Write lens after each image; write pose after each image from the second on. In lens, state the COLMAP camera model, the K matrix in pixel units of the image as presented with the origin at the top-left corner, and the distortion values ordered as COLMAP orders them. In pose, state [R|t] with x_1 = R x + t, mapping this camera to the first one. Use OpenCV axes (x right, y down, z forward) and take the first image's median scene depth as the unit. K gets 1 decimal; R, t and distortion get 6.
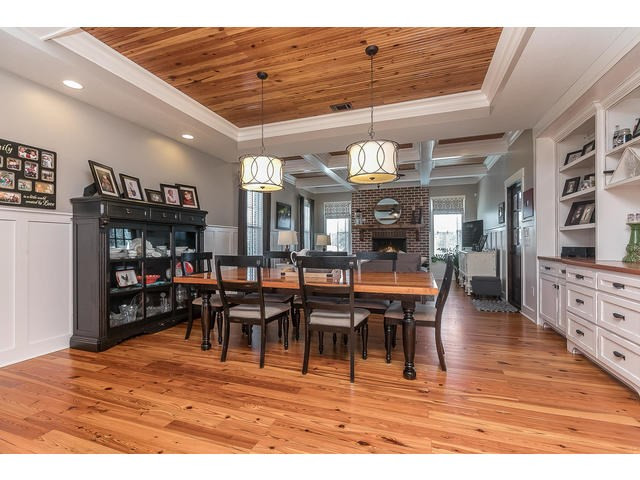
lens RADIAL K [[293.9, 0, 318.2], [0, 293.9, 242.4], [0, 0, 1]] dist [-0.000556, -0.000290]
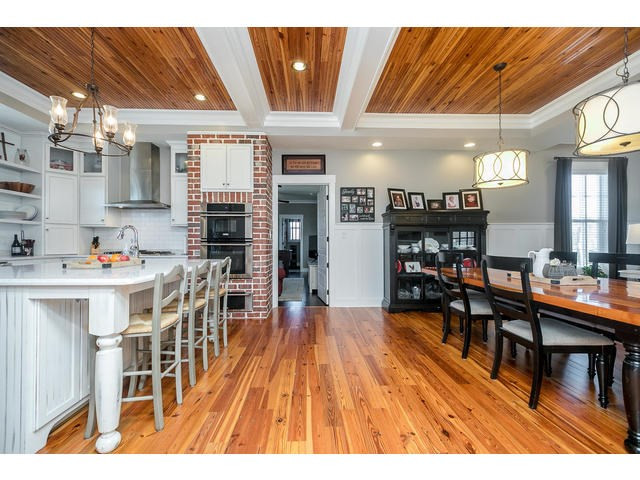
lens RADIAL K [[287.0, 0, 320.0], [0, 287.0, 243.0], [0, 0, 1]] dist [0.002391, -0.000217]
pose [[0.368737, 0.001533, -0.929532, 0.414520], [0.005645, 0.999977, 0.003889, 0.000222], [0.929517, -0.006681, 0.368720, 0.092331]]
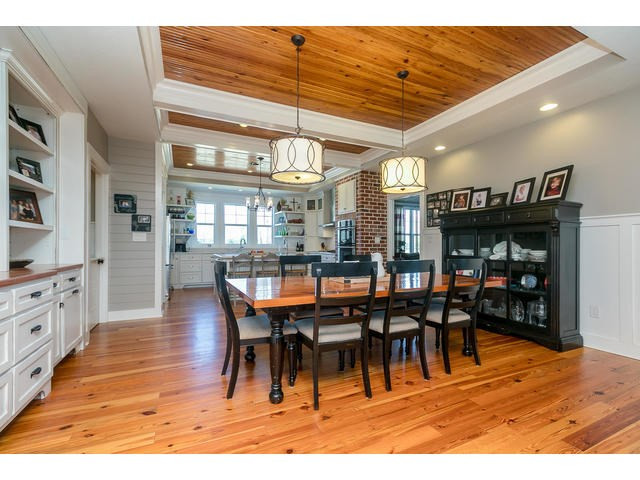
lens RADIAL K [[293.9, 0, 318.2], [0, 293.9, 242.4], [0, 0, 1]] dist [-0.000556, -0.000290]
pose [[-0.708635, -0.008926, -0.705519, 0.618177], [0.001489, 0.999899, -0.014146, 0.003572], [0.705574, -0.011075, -0.708550, 1.319523]]
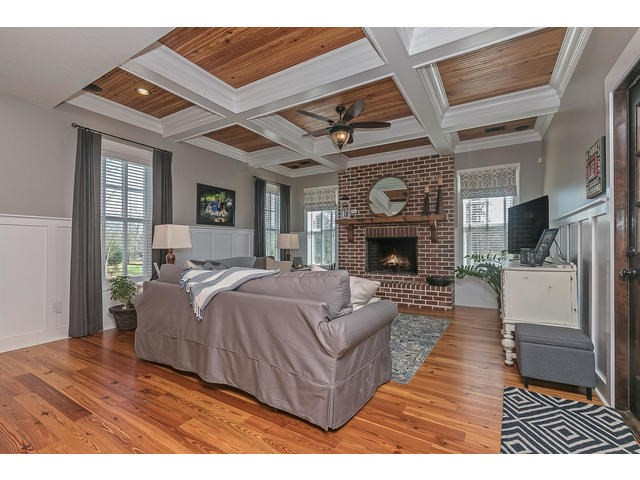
lens RADIAL K [[287.0, 0, 320.0], [0, 287.0, 243.0], [0, 0, 1]] dist [0.002391, -0.000217]
pose [[0.979357, 0.000952, -0.202137, 0.542593], [-0.002029, 0.999985, -0.005119, -0.000248], [0.202129, 0.005423, 0.979344, 0.873572]]
